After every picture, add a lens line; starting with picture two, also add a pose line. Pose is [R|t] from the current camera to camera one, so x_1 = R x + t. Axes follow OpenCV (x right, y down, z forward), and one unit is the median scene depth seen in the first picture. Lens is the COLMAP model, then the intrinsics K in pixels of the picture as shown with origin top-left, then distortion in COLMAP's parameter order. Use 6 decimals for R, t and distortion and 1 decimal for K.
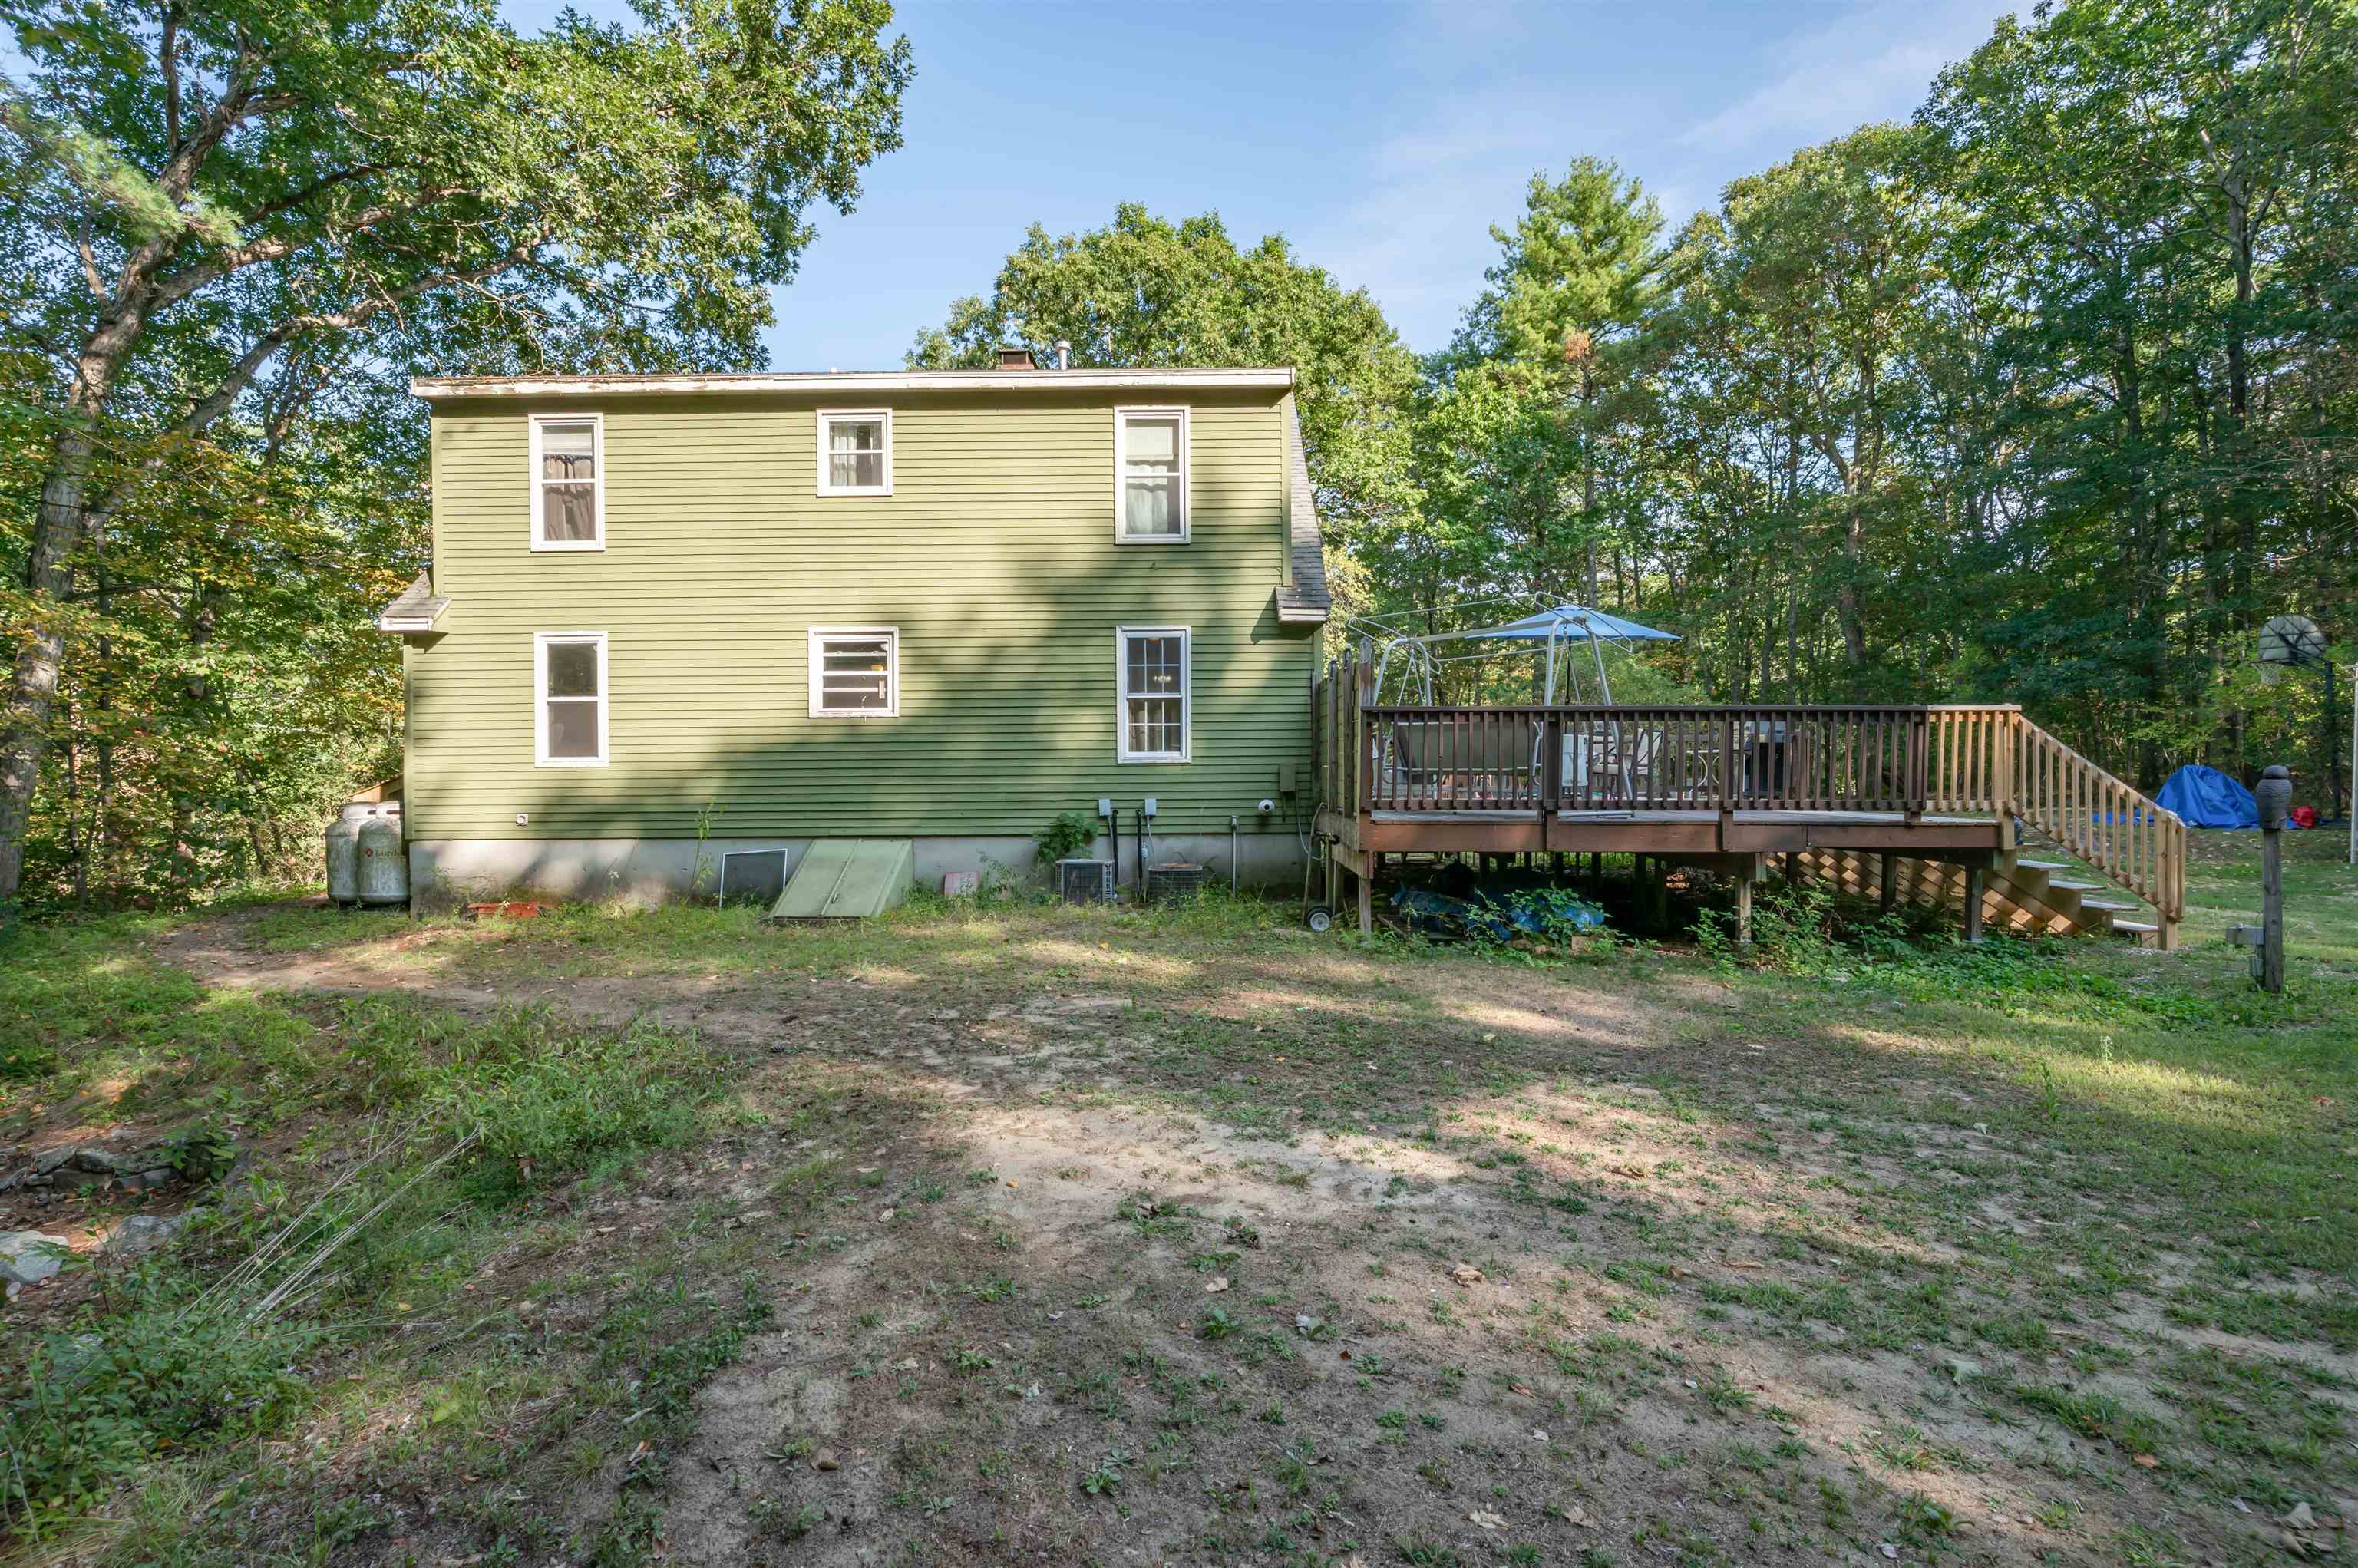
lens RADIAL K [[1125.6, 0, 1179.0], [0, 1125.6, 784.0], [0, 0, 1]] dist [0.000979, 0.000610]
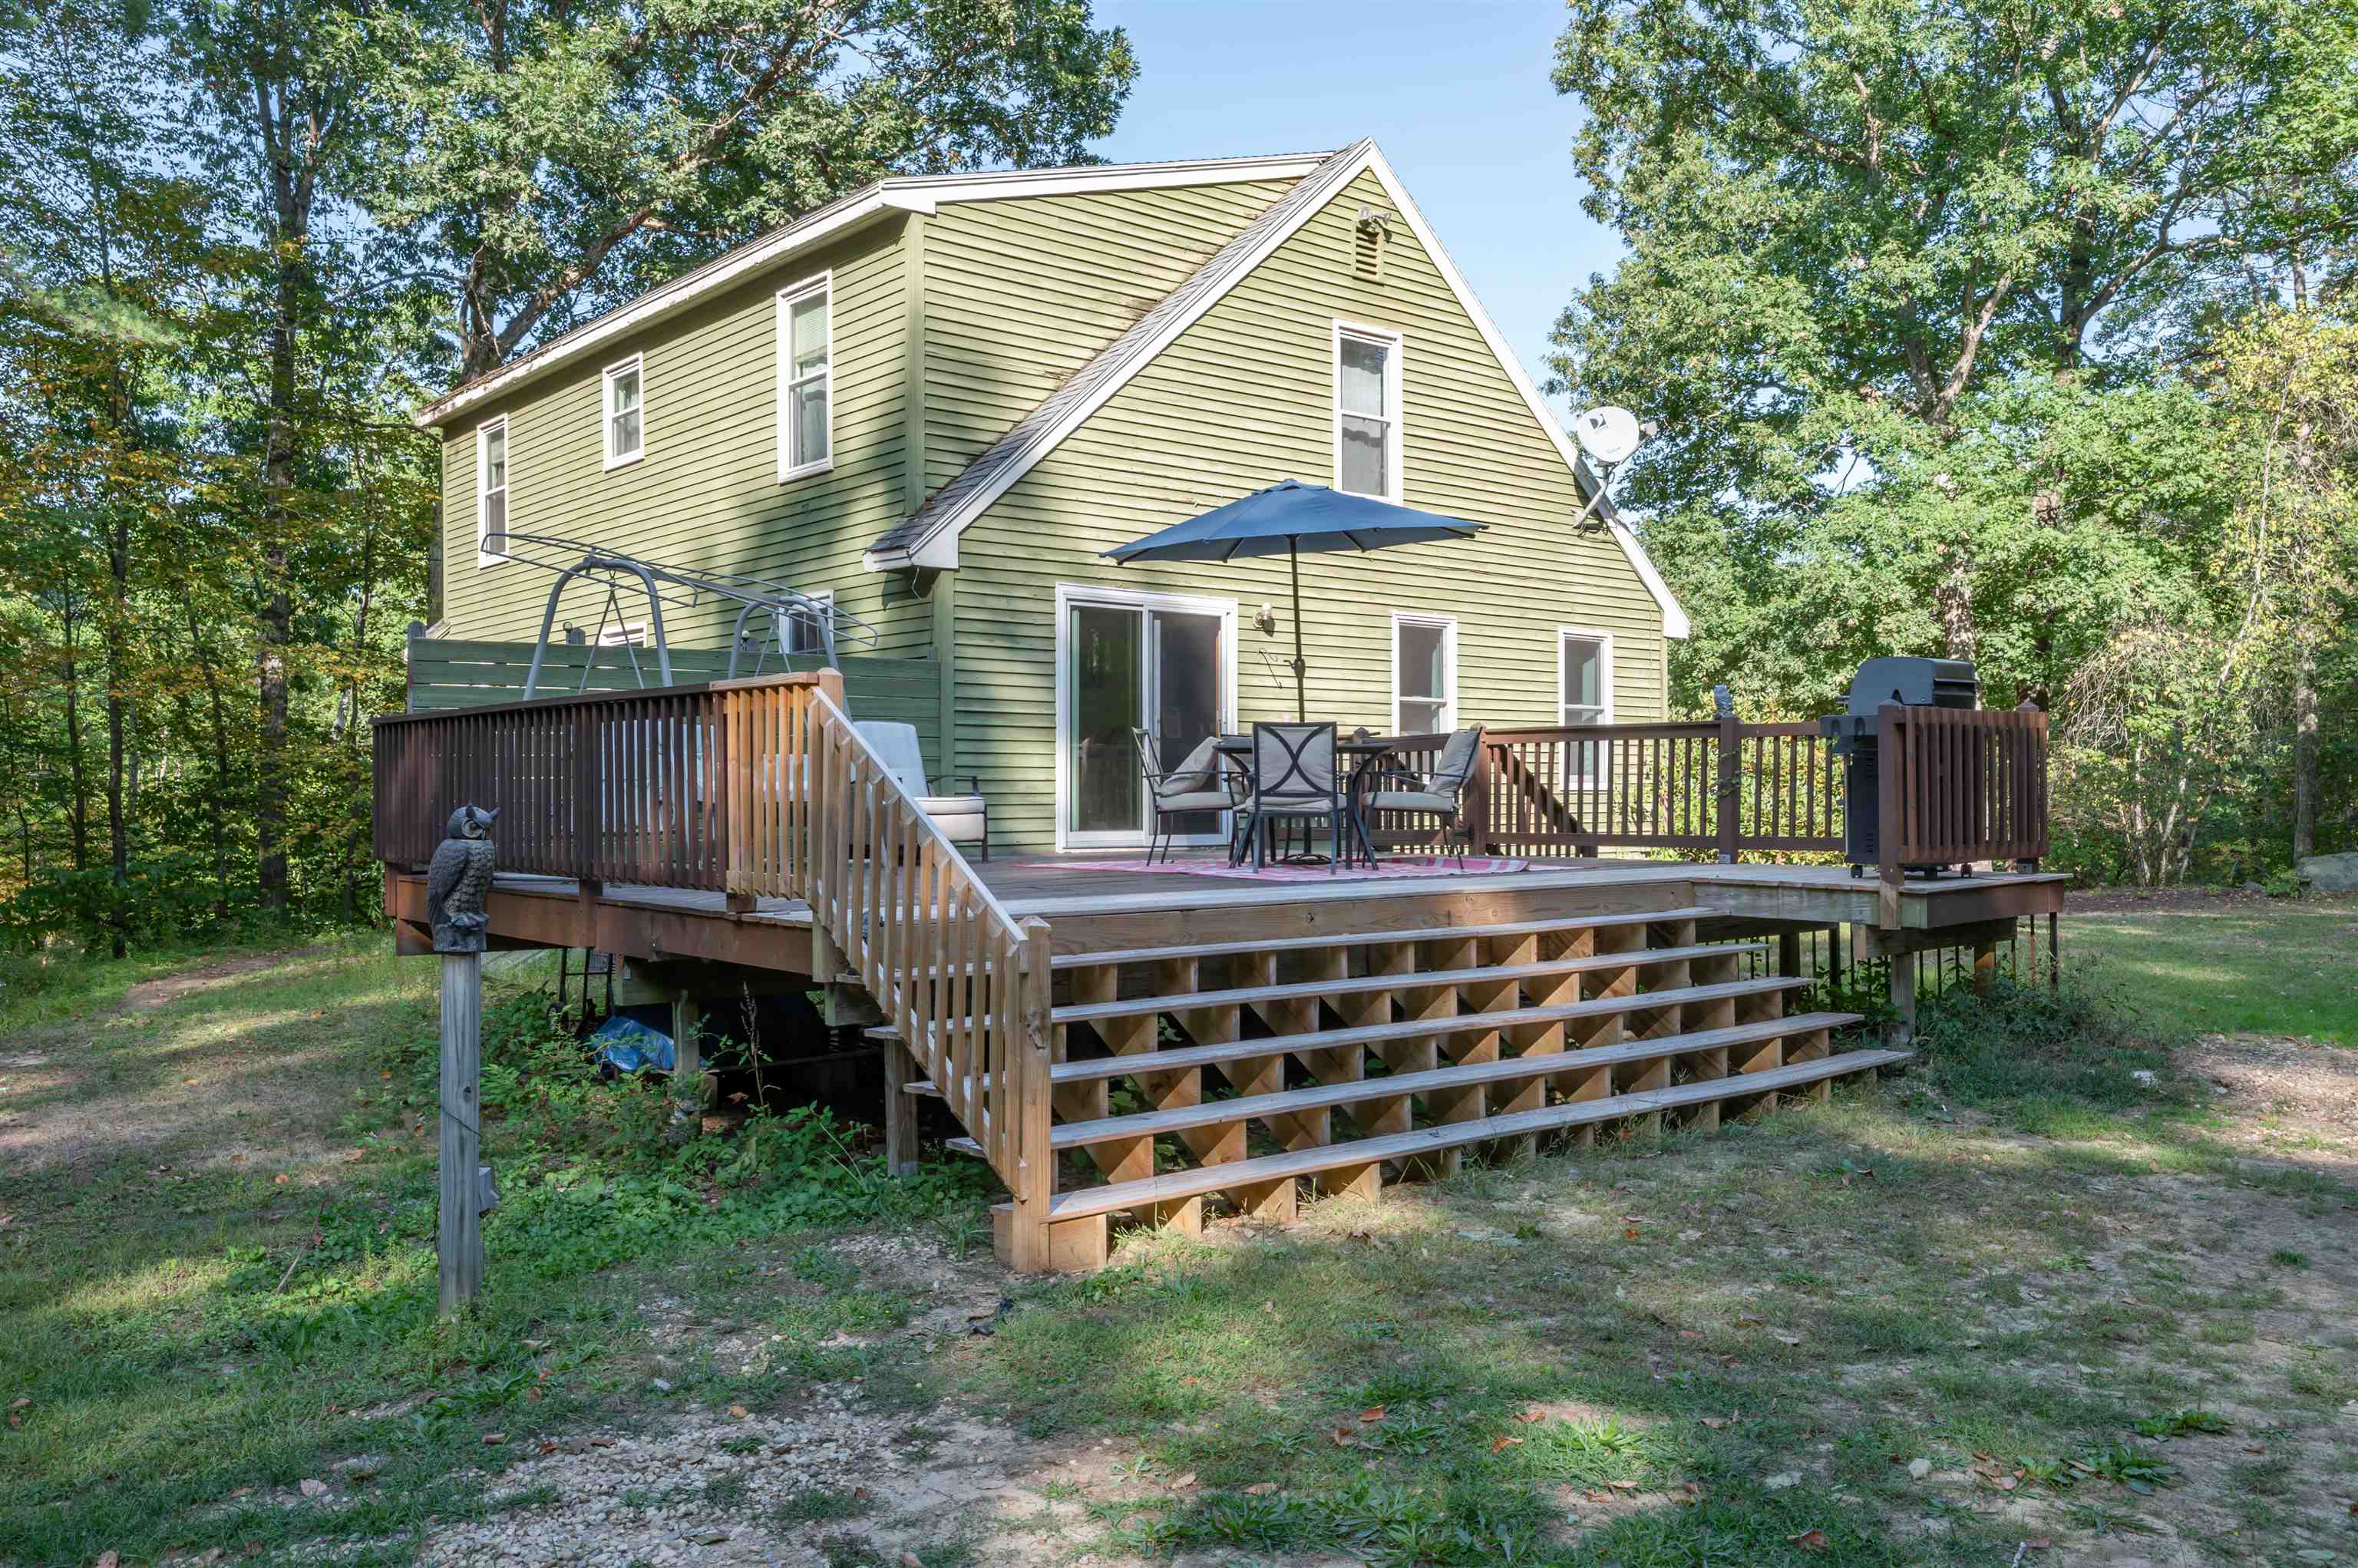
lens RADIAL K [[1844.2, 0, 1179.0], [0, 1844.2, 784.0], [0, 0, 1]] dist [0.004649, -0.001099]
pose [[0.648199, -0.001756, -0.761469, 1.004474], [-0.011321, 0.999865, -0.011943, -0.011130], [0.761387, 0.016362, 0.648091, 0.439011]]
